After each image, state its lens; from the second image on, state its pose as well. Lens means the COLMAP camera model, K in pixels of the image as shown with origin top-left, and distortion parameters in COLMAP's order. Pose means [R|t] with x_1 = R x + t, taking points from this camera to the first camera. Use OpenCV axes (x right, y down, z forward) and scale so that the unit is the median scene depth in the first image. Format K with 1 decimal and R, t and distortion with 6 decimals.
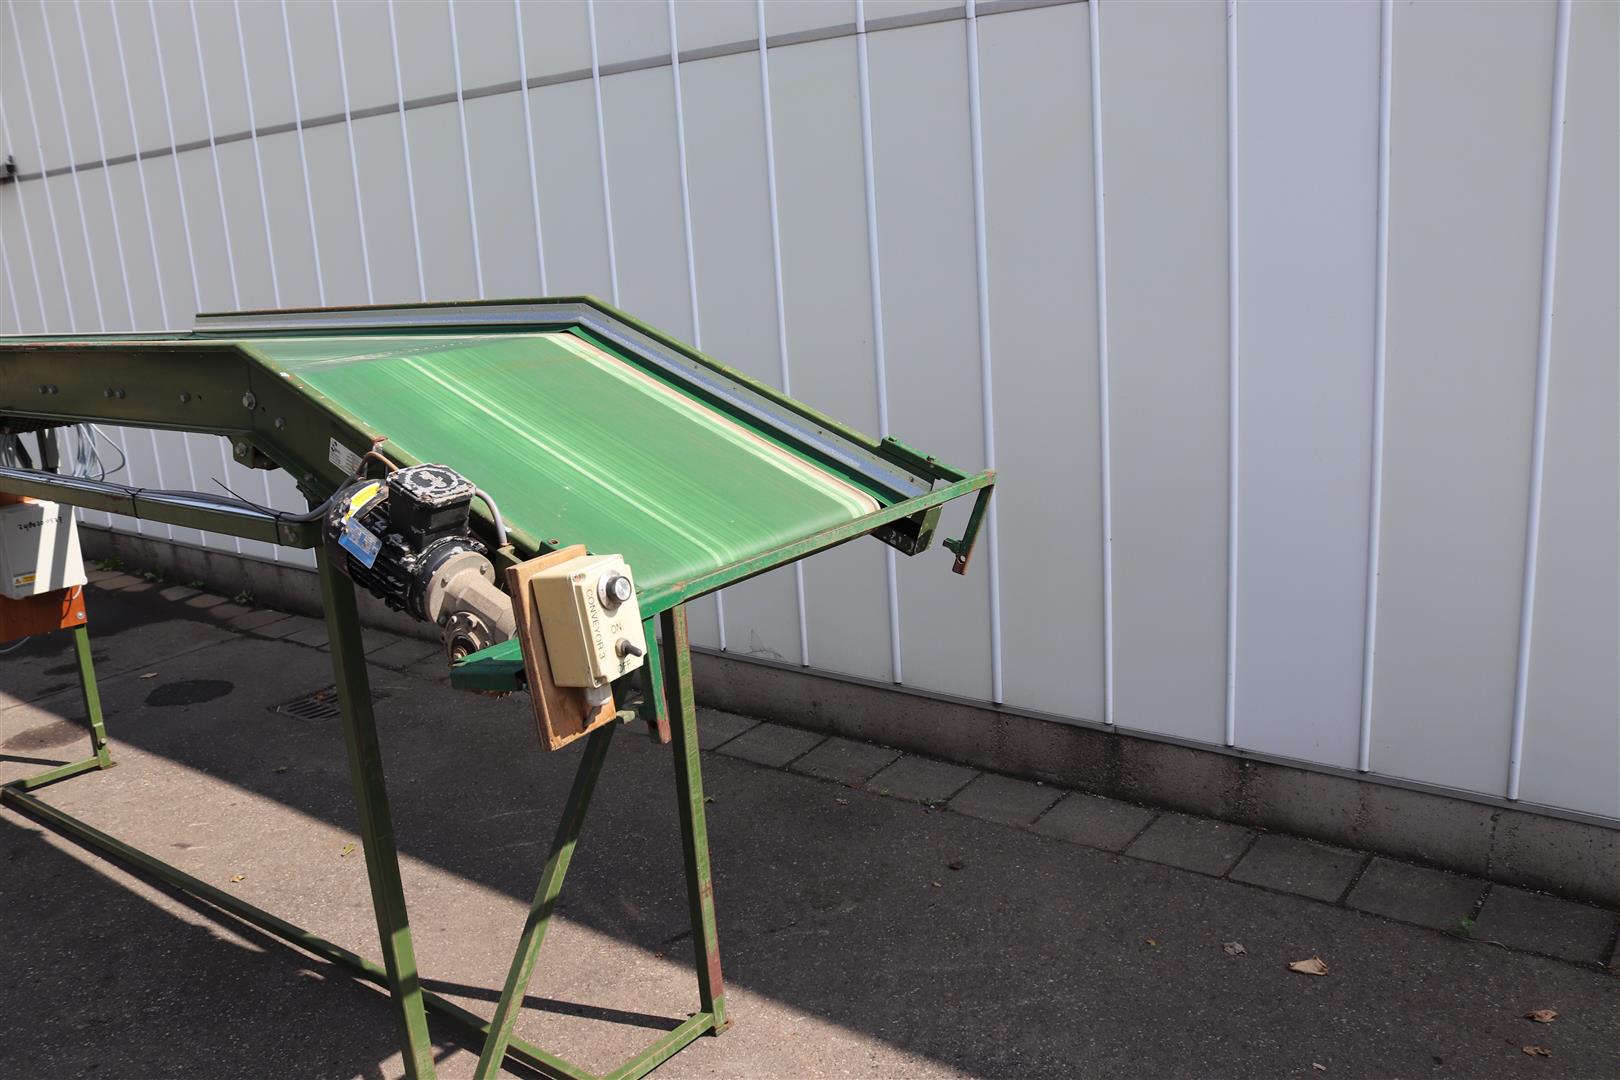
lens RADIAL K [[1378.0, 0, 810.0], [0, 1378.0, 540.0], [0, 0, 1]] dist [-0.153387, 0.146624]
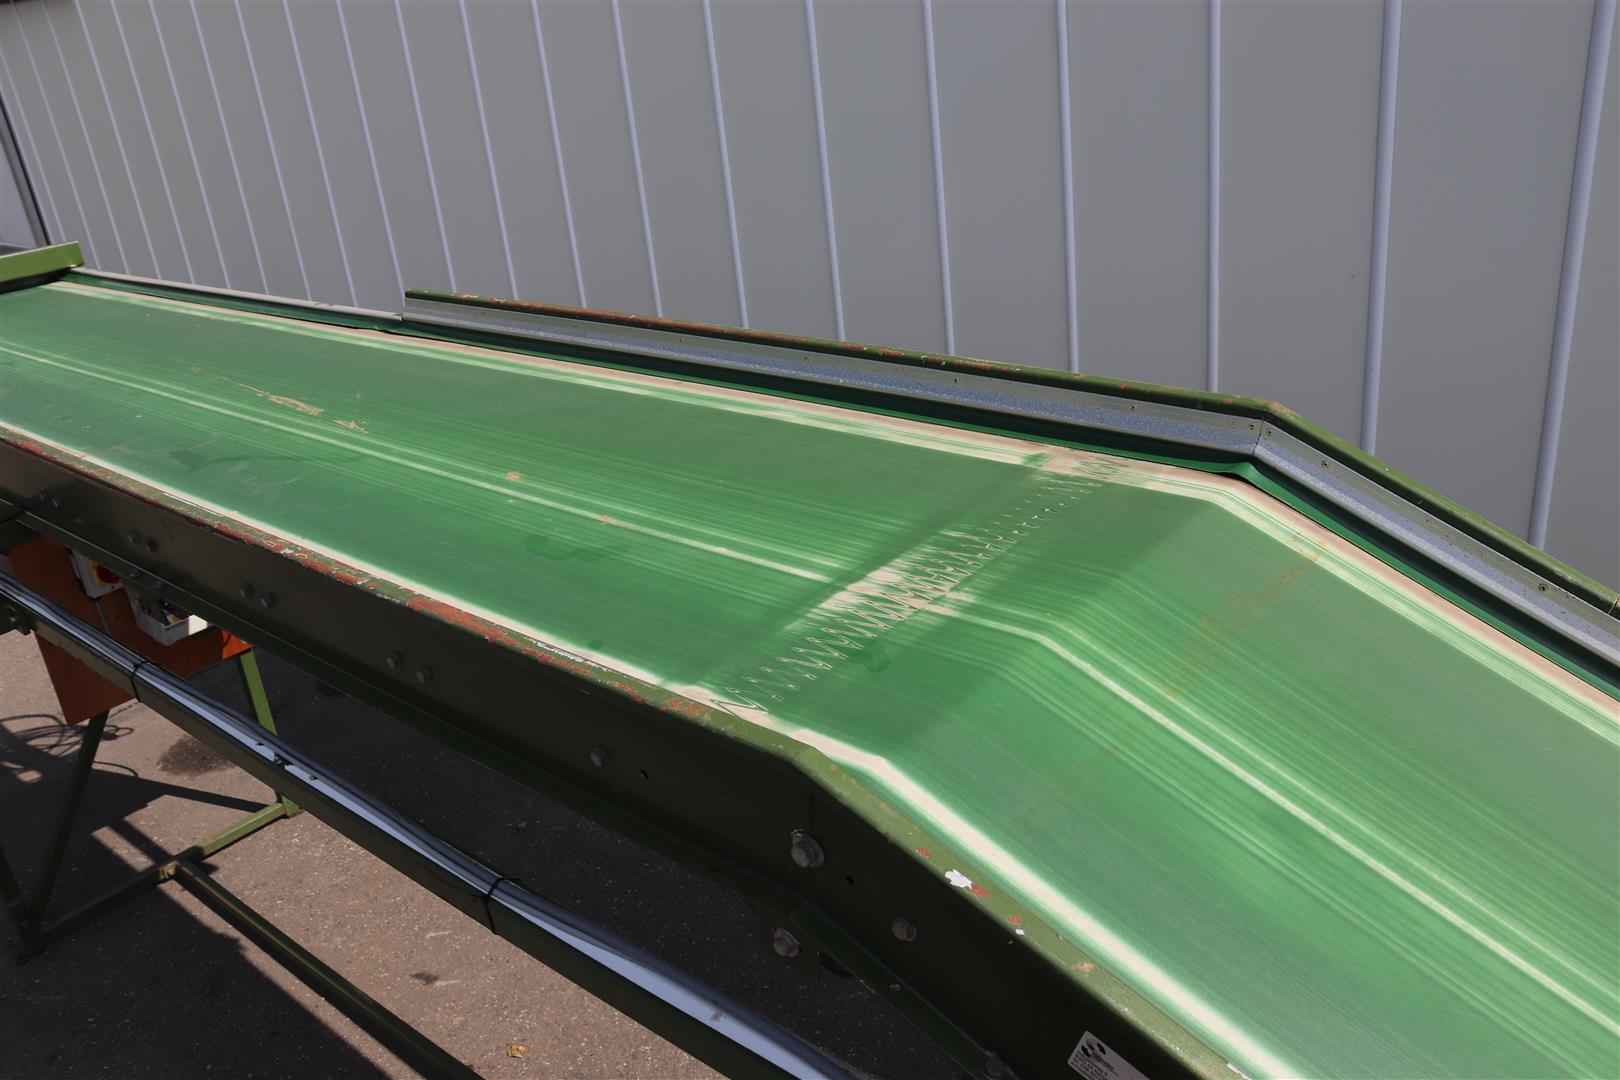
lens RADIAL K [[1357.7, 0, 821.4], [0, 1357.7, 559.4], [0, 0, 1]] dist [-0.154489, 0.141168]
pose [[0.998952, -0.015968, -0.042898, -0.212442], [0.024280, 0.979322, 0.200847, -0.153890], [0.038804, -0.201678, 0.978683, 0.321915]]
